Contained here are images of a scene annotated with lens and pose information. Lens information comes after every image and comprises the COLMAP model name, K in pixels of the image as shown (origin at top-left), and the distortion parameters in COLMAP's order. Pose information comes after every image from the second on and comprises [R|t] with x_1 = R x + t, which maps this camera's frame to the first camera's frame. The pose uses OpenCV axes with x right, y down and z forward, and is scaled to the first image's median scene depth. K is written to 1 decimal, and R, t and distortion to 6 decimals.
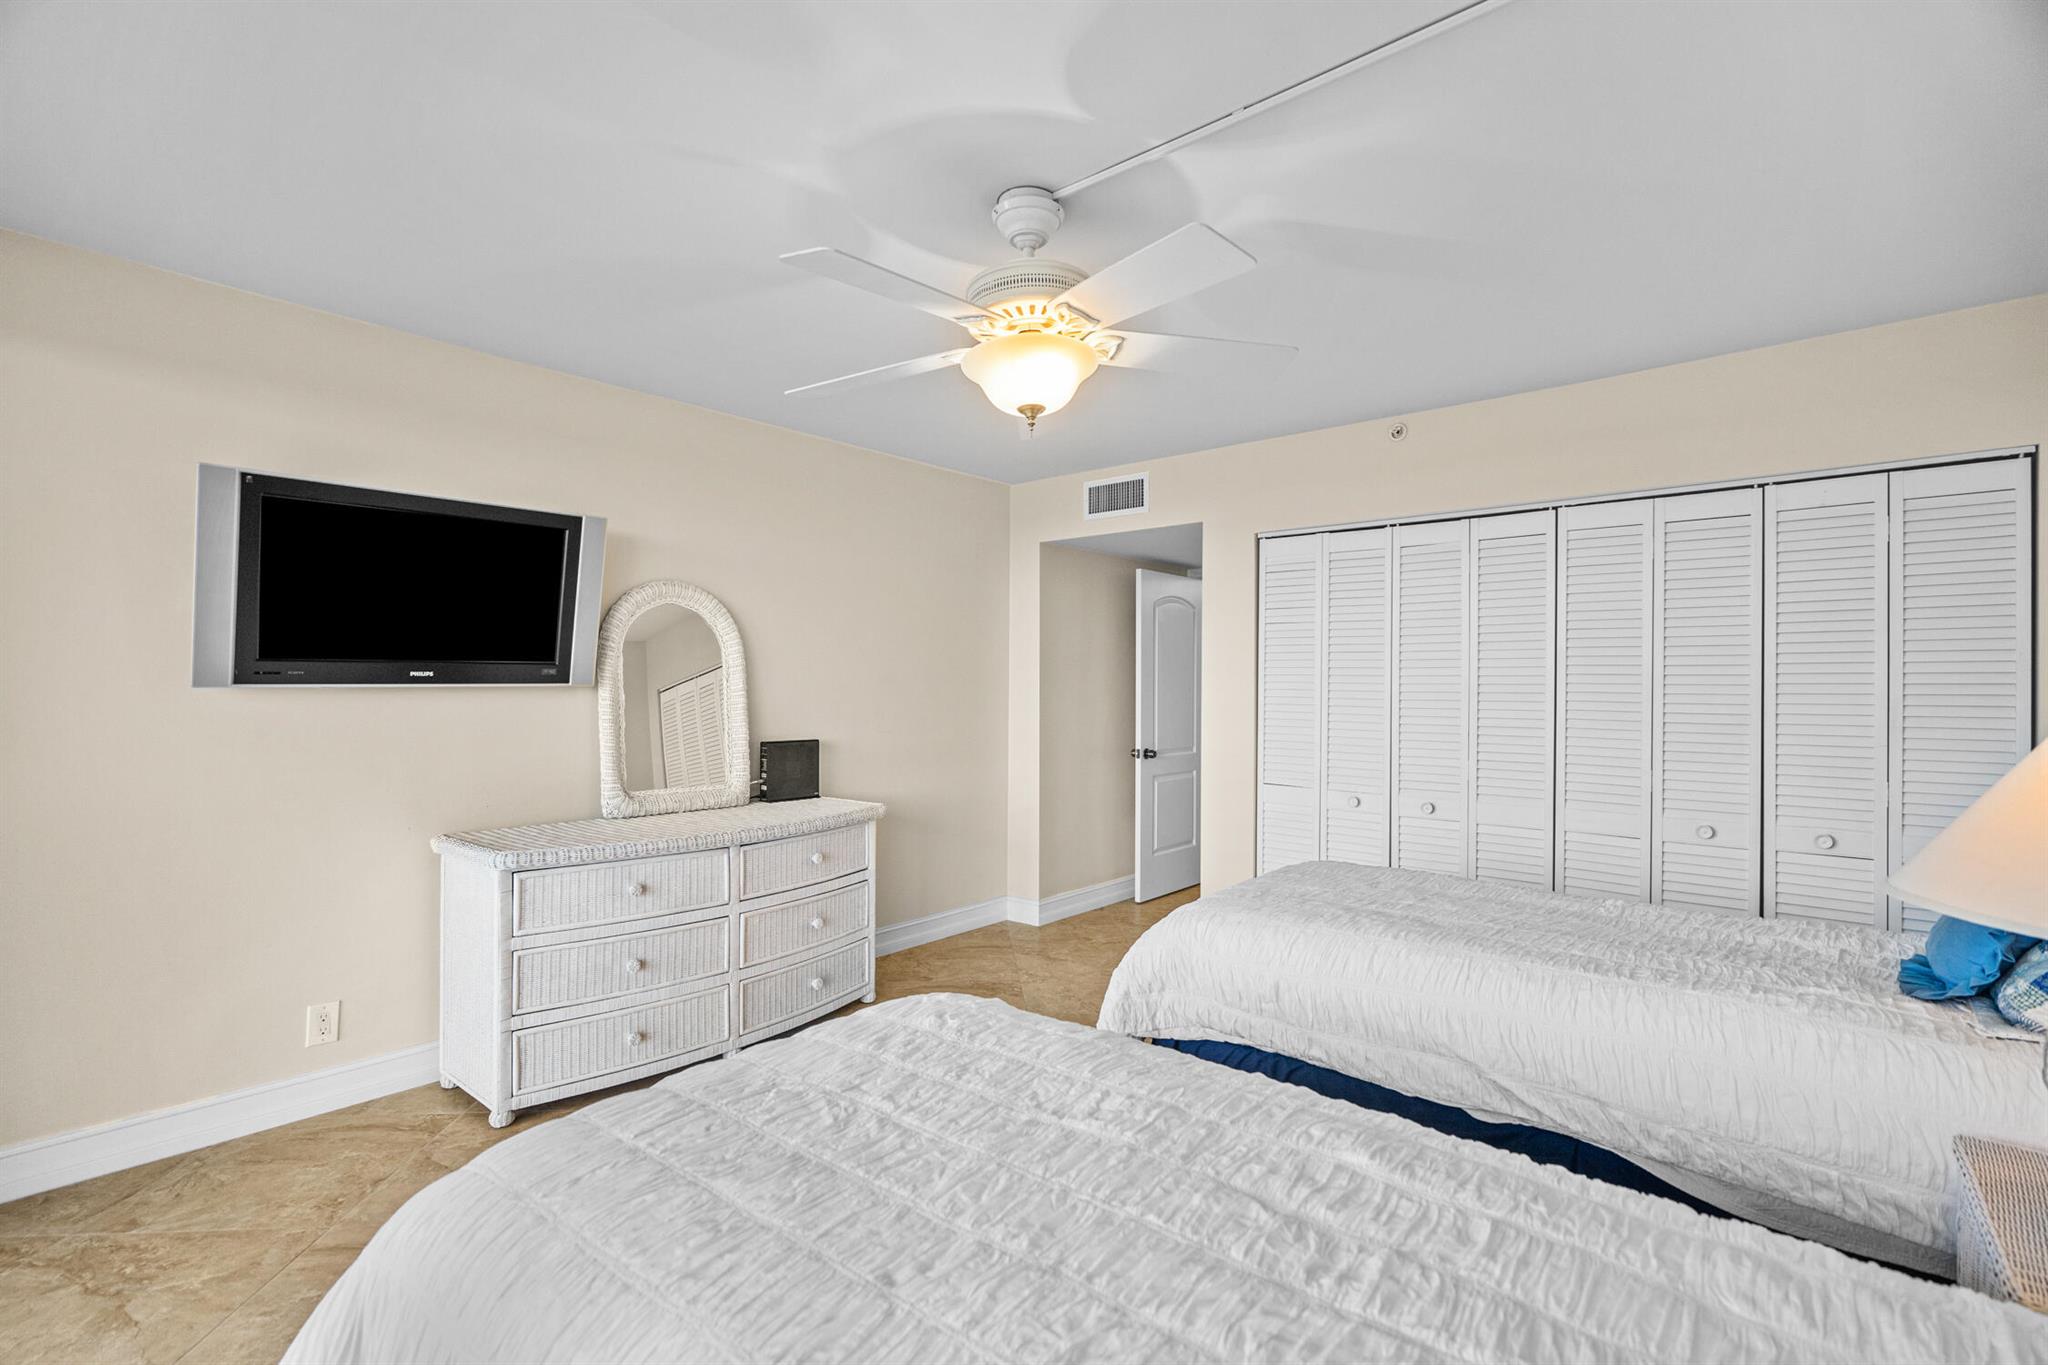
lens RADIAL K [[922.5, 0, 1011.1], [0, 922.5, 698.6], [0, 0, 1]] dist [-0.005849, 0.001756]
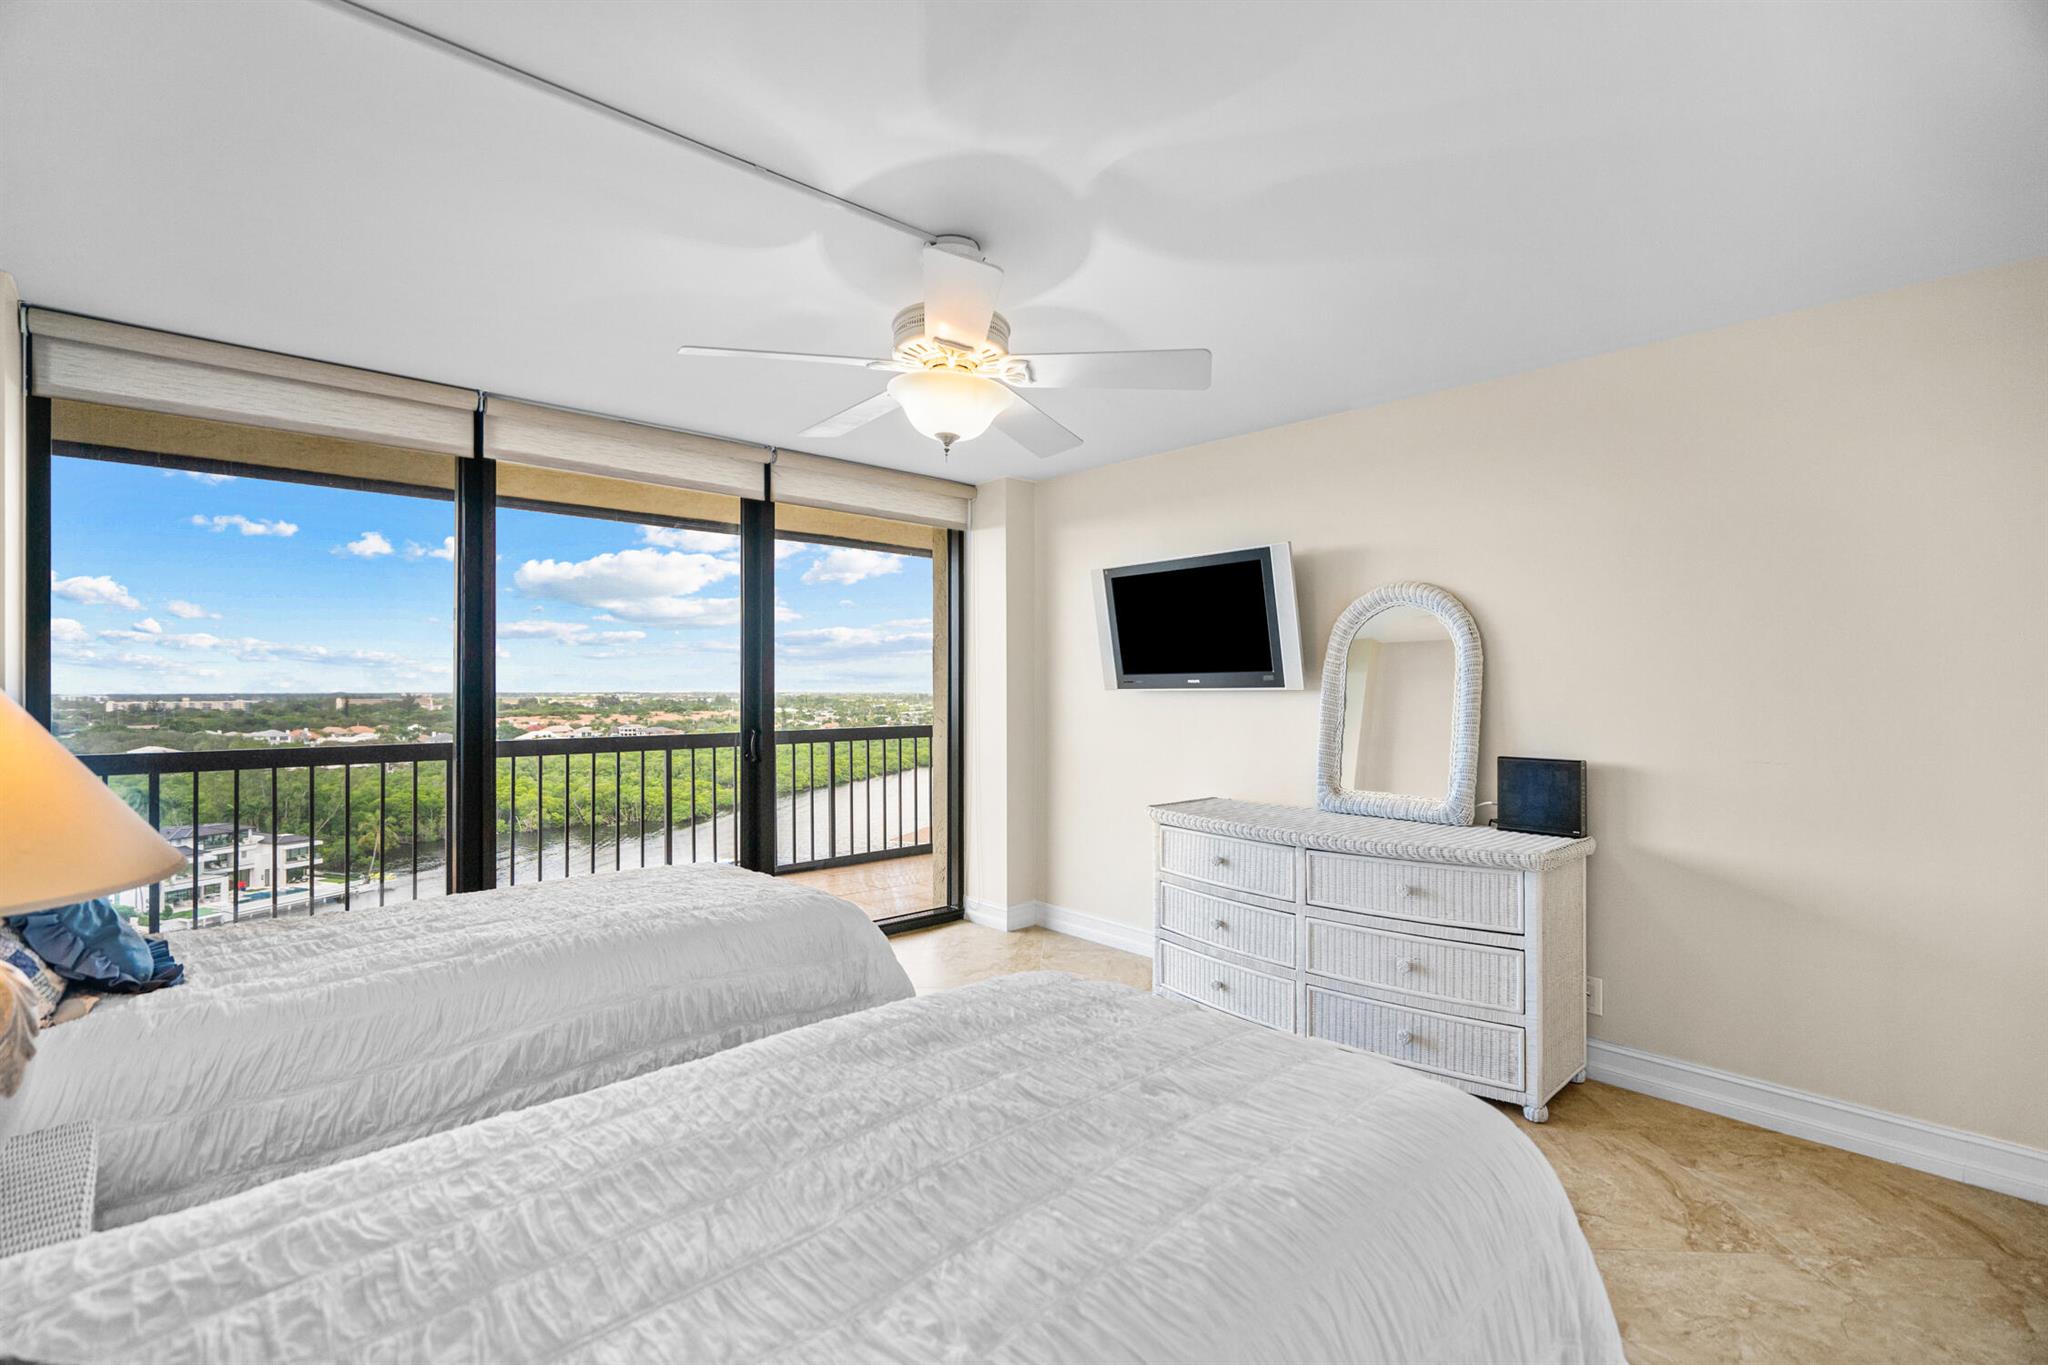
lens RADIAL K [[922.5, 0, 1006.7], [0, 922.5, 713.8], [0, 0, 1]] dist [-0.005849, 0.001756]
pose [[-0.119747, 0.024670, -0.992498, 0.731921], [-0.013093, 0.999565, 0.026425, -0.009546], [0.992718, 0.016159, -0.119372, 0.791230]]
